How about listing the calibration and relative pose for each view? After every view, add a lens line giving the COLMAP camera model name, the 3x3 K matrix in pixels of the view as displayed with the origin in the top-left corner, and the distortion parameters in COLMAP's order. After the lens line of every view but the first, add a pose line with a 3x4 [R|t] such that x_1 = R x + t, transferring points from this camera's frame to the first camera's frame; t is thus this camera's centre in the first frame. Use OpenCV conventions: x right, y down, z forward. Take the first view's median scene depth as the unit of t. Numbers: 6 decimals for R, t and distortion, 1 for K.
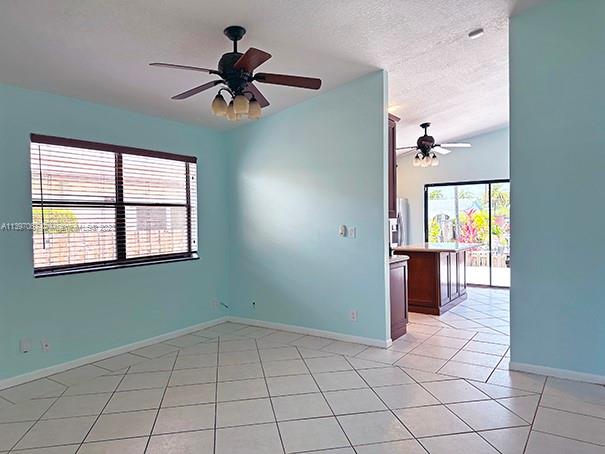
lens RADIAL K [[425.8, 0, 302.0], [0, 425.8, 226.5], [0, 0, 1]] dist [0.000960, 0.000560]
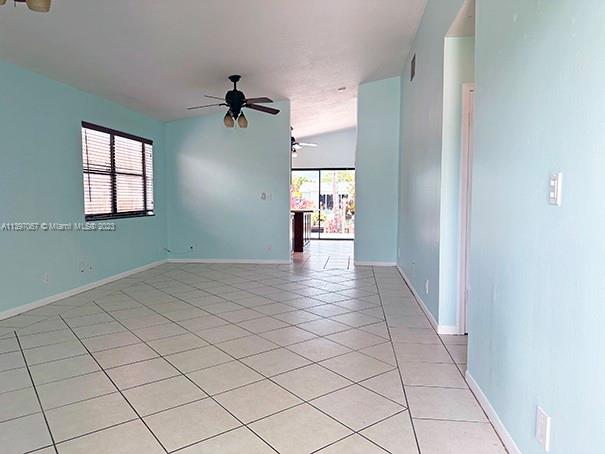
lens RADIAL K [[424.1, 0, 302.5], [0, 424.1, 227.0], [0, 0, 1]] dist [0.165551, -0.305516]
pose [[0.887147, -0.013167, 0.461298, -0.519314], [-0.009054, 0.998904, 0.045924, 0.051739], [-0.461397, -0.044918, 0.886056, -0.514210]]
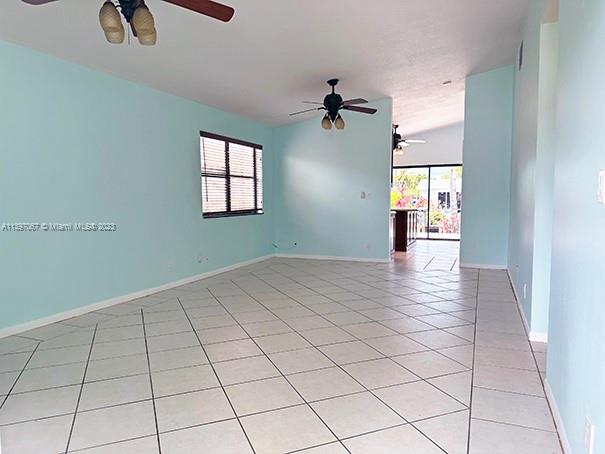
lens RADIAL K [[424.1, 0, 302.5], [0, 424.1, 227.0], [0, 0, 1]] dist [0.165551, -0.305516]
pose [[0.978423, -0.002118, 0.206603, -0.471263], [-0.008528, 0.998681, 0.050626, 0.052256], [-0.206438, -0.051296, 0.977114, -0.571611]]
